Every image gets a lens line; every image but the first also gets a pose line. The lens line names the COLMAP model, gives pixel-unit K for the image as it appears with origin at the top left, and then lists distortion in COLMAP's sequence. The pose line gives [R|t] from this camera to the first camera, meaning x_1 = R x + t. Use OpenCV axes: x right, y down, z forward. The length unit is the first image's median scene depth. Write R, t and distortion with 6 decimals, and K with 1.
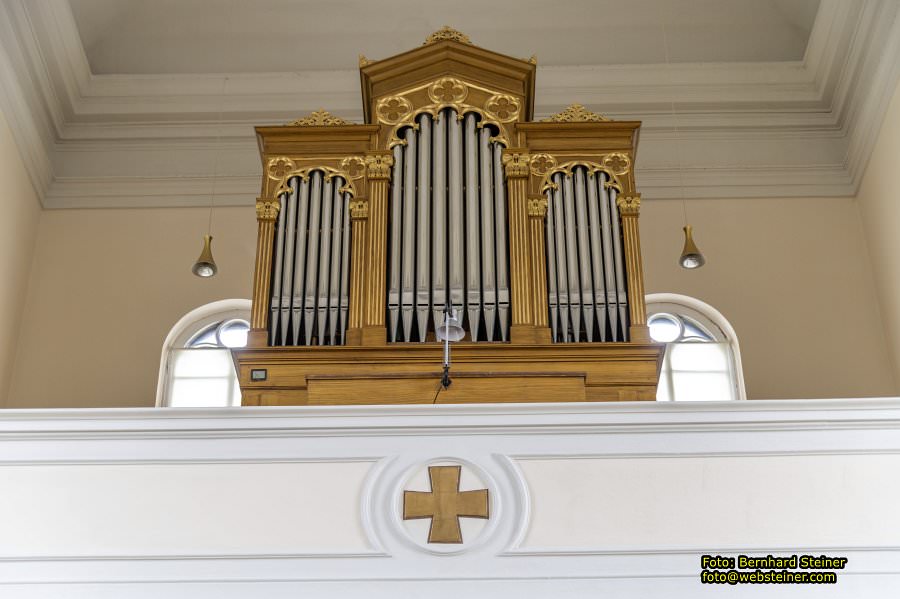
lens RADIAL K [[1446.5, 0, 450.0], [0, 1446.5, 299.5], [0, 0, 1]] dist [-0.017202, -0.041434]
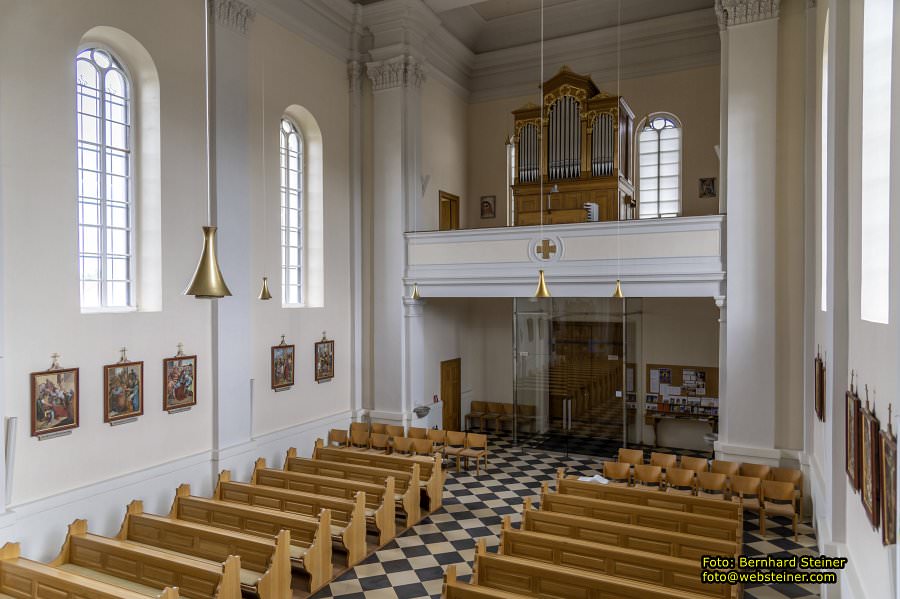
lens RADIAL K [[599.9, 0, 450.0], [0, 599.9, 299.5], [0, 0, 1]] dist [-0.000932, -0.000897]
pose [[0.899387, 0.007715, -0.437086, 0.377880], [0.236356, 0.832522, 0.501042, -0.509537], [0.367749, -0.553938, 0.746936, -0.413075]]
